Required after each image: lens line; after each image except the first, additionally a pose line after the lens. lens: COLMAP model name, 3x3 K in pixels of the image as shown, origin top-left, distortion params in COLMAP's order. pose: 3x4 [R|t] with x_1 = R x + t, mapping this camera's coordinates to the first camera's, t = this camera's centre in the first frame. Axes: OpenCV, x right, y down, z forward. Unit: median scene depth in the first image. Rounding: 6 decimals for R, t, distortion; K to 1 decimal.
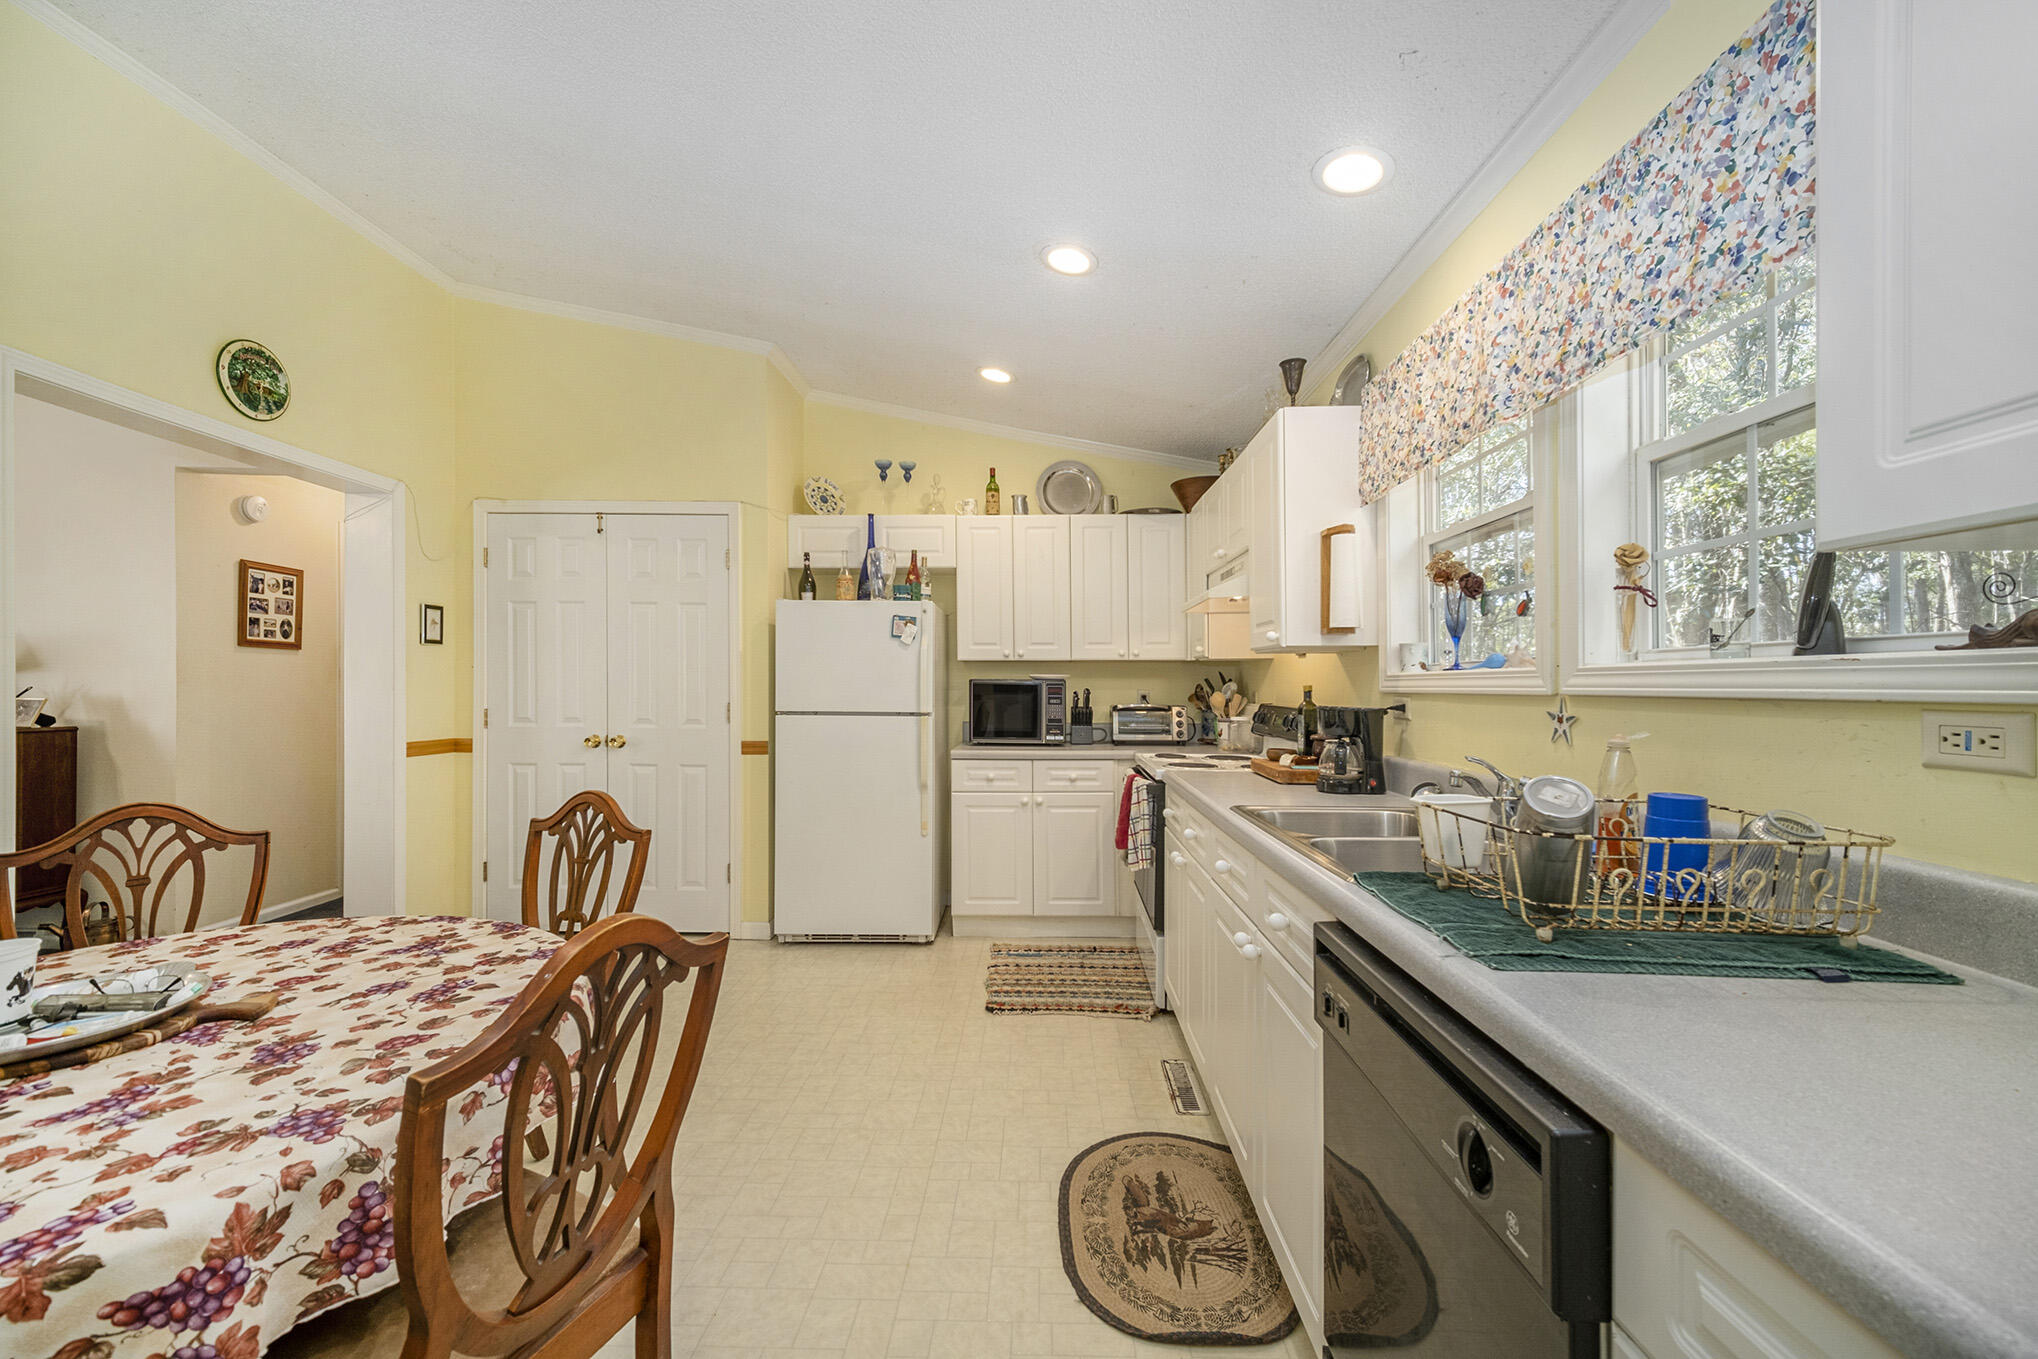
lens RADIAL K [[809.3, 0, 1022.3], [0, 809.3, 688.8], [0, 0, 1]] dist [-0.001813, -0.000542]
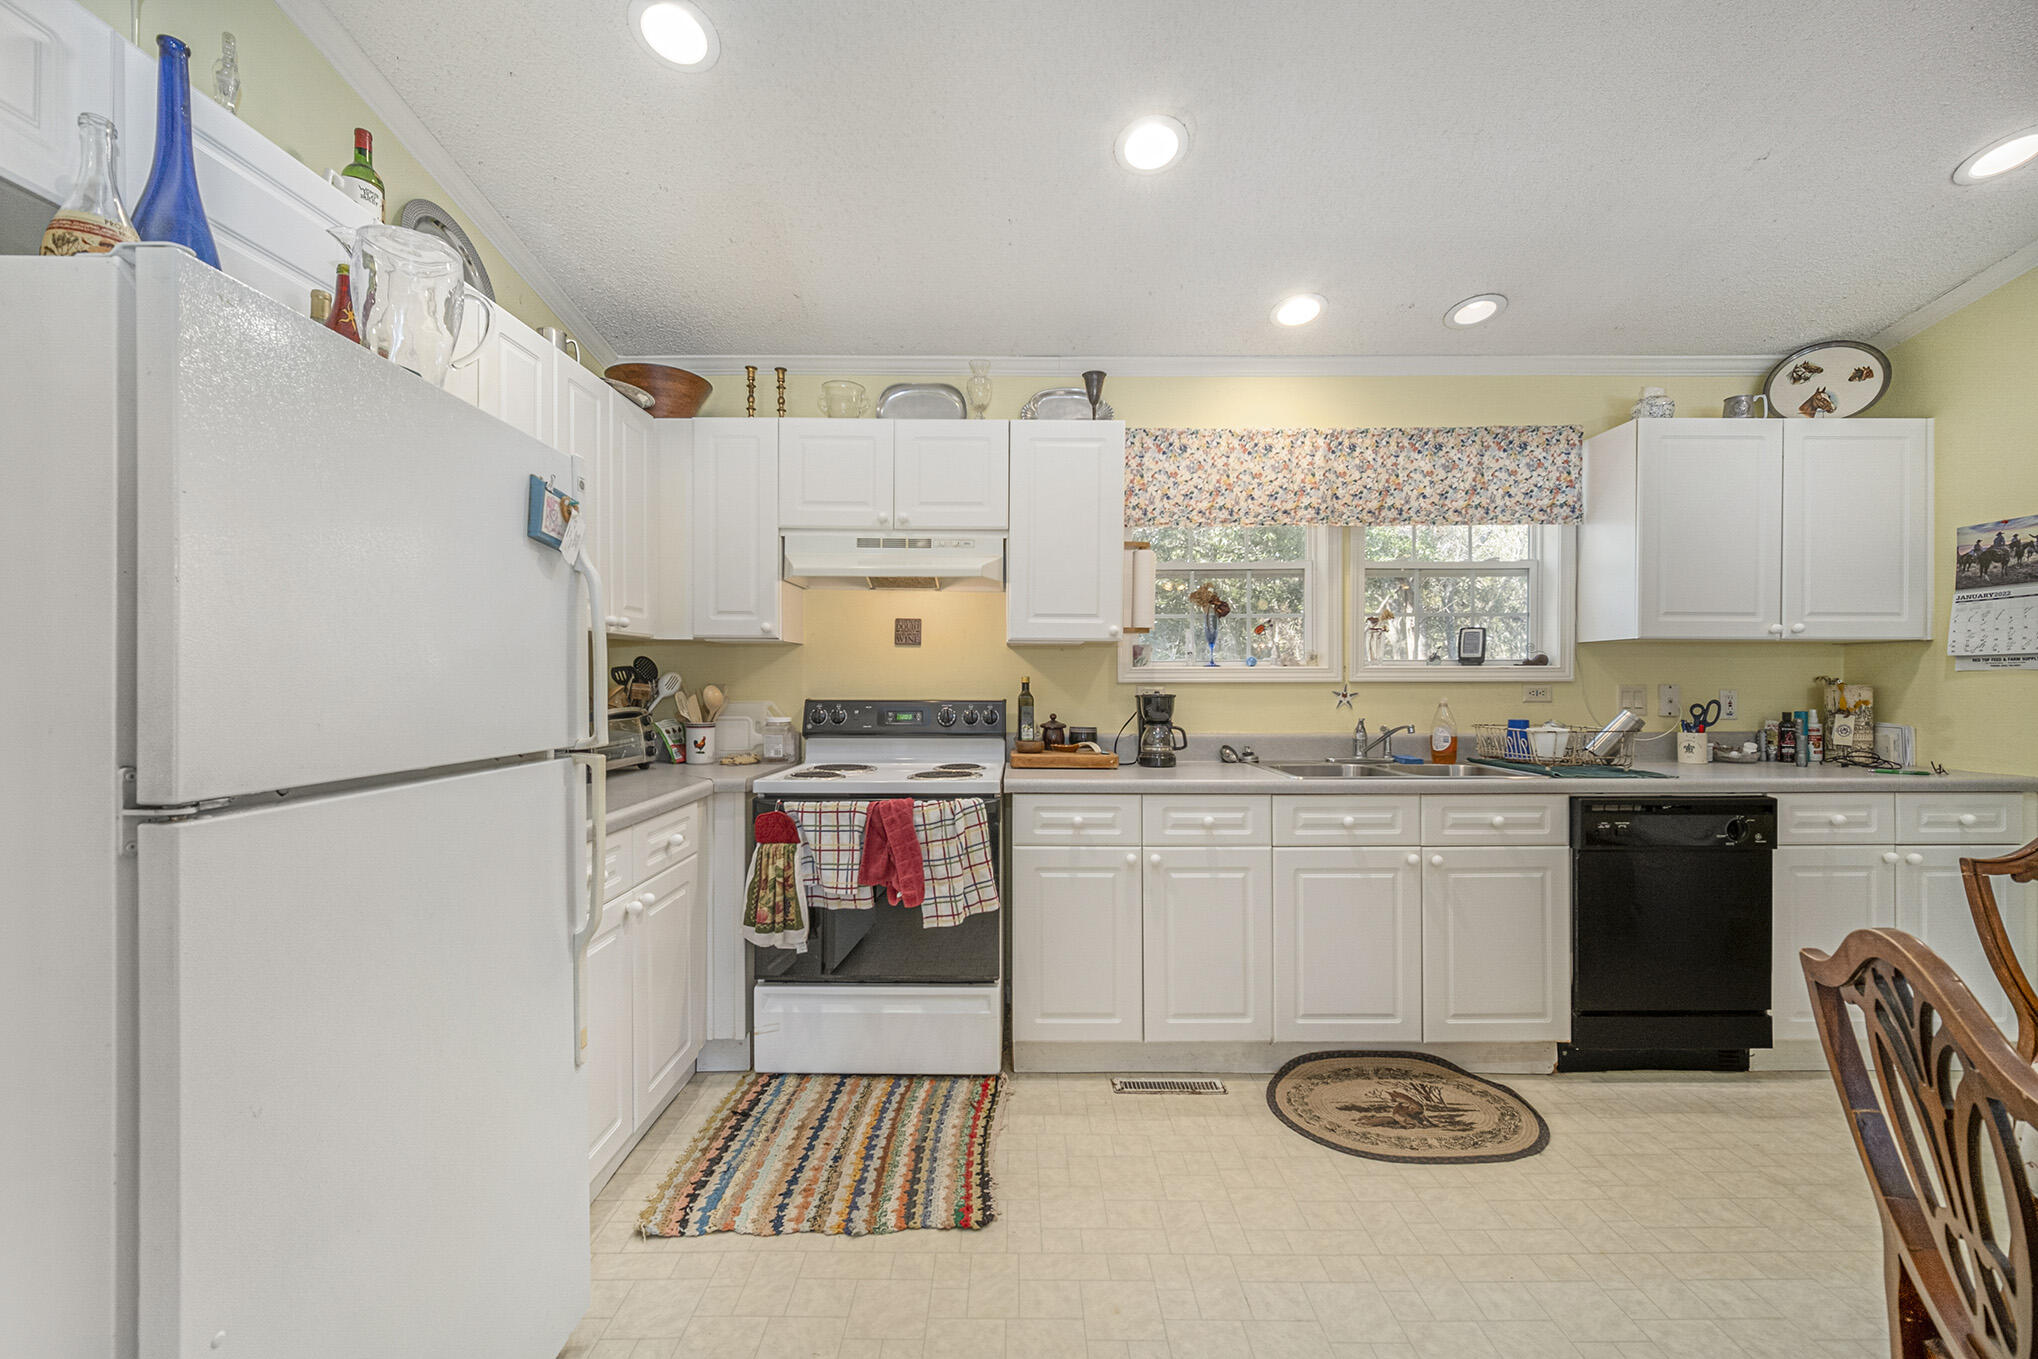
lens RADIAL K [[805.0, 0, 1007.9], [0, 805.0, 679.7], [0, 0, 1]] dist [0.000402, -0.000194]
pose [[-0.023795, -0.004774, 0.999705, -0.561993], [0.003607, 0.999982, 0.004861, -0.004652], [-0.999710, 0.003721, -0.023777, 0.886683]]
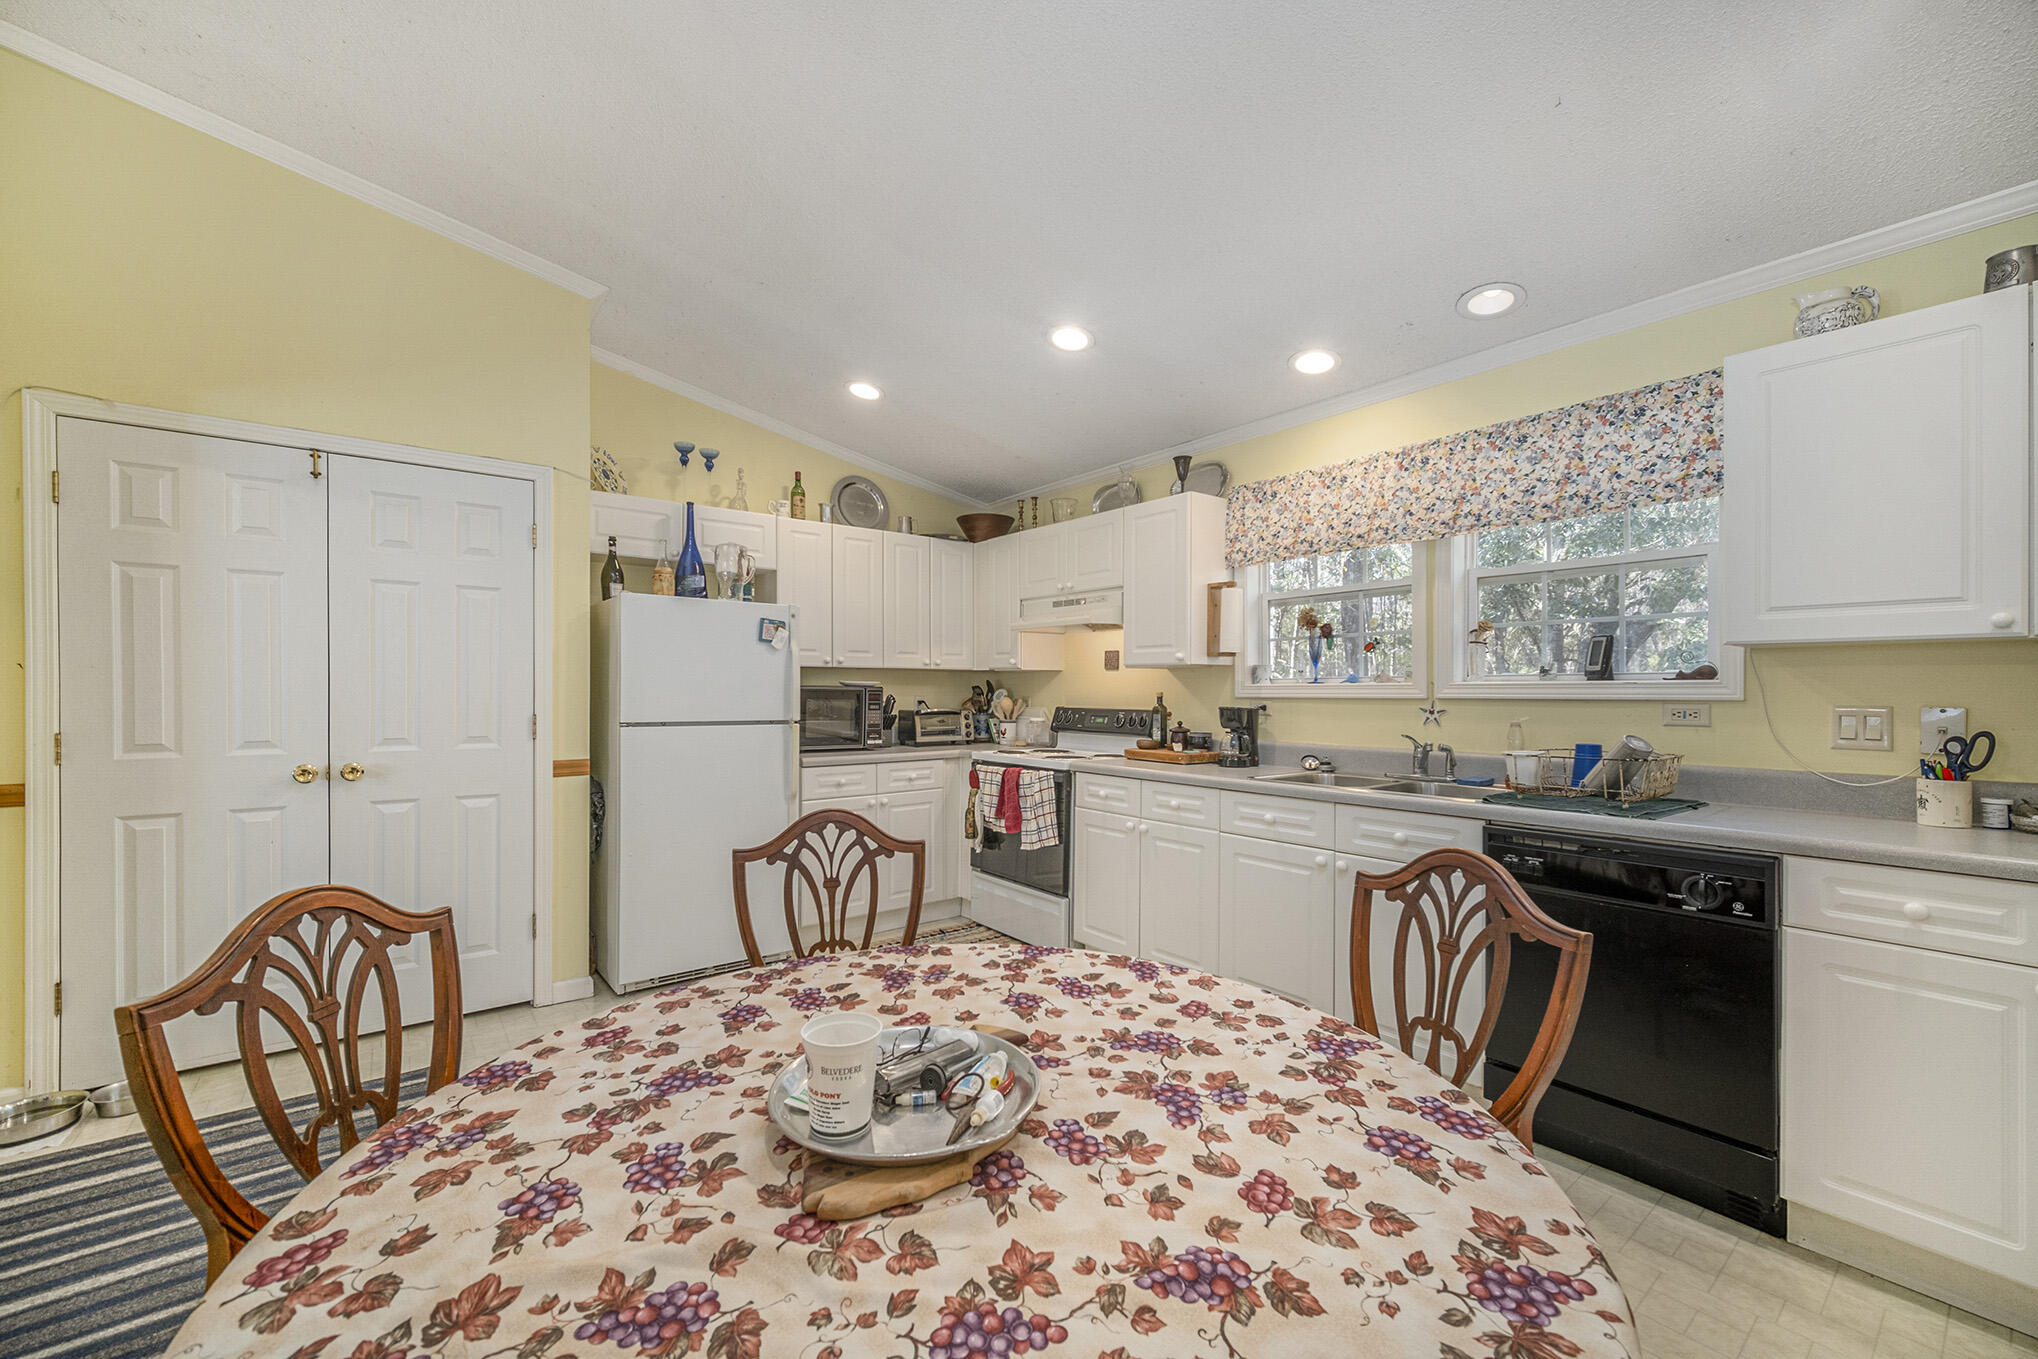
lens RADIAL K [[810.0, 0, 1001.2], [0, 810.0, 687.0], [0, 0, 1]] dist [-0.000665, -0.000094]
pose [[0.777623, 0.002391, 0.628727, -0.593899], [0.001885, 0.999979, -0.006134, -0.004513], [-0.628729, 0.005955, 0.777602, 0.097178]]
